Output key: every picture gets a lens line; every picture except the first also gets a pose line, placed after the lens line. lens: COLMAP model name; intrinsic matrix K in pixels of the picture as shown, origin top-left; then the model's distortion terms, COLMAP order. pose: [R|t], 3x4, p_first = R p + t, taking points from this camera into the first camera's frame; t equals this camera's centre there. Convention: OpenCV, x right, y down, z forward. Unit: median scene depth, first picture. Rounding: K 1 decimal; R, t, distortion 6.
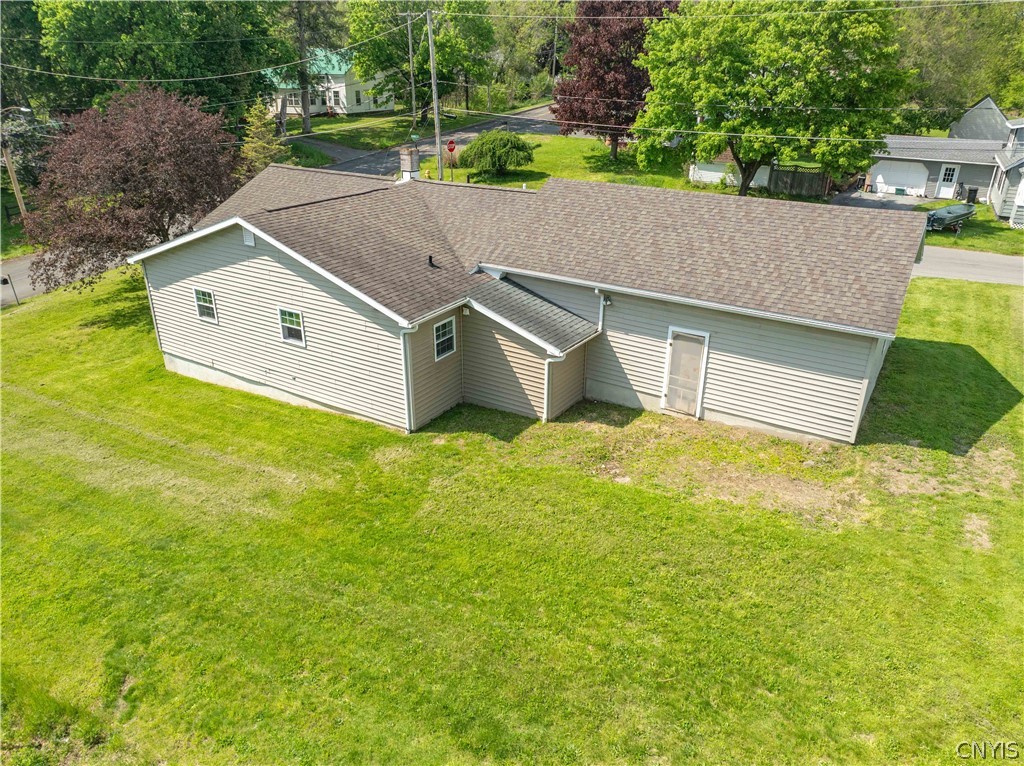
lens RADIAL K [[731.3, 0, 512.0], [0, 731.3, 383.0], [0, 0, 1]] dist [-0.009769, 0.003143]
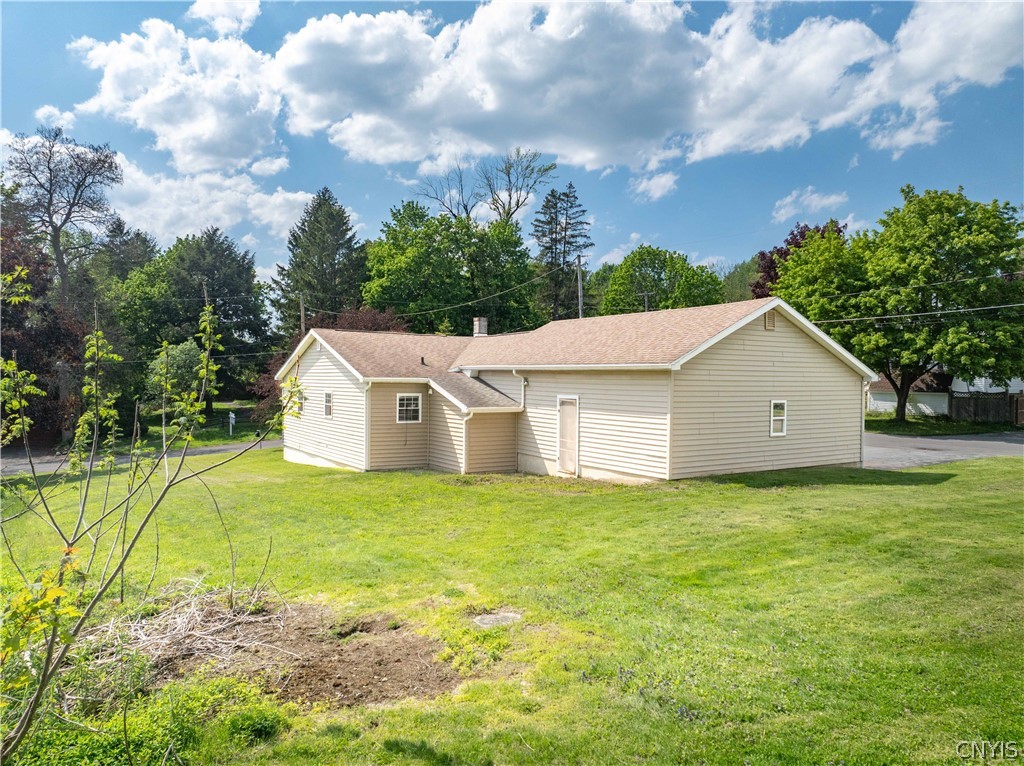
lens RADIAL K [[731.3, 0, 512.0], [0, 731.3, 383.0], [0, 0, 1]] dist [-0.009769, 0.003143]
pose [[0.898933, 0.003912, -0.438068, 0.640824], [-0.180386, 0.914561, -0.361993, 0.335178], [0.399224, 0.404429, 0.822835, -0.023561]]
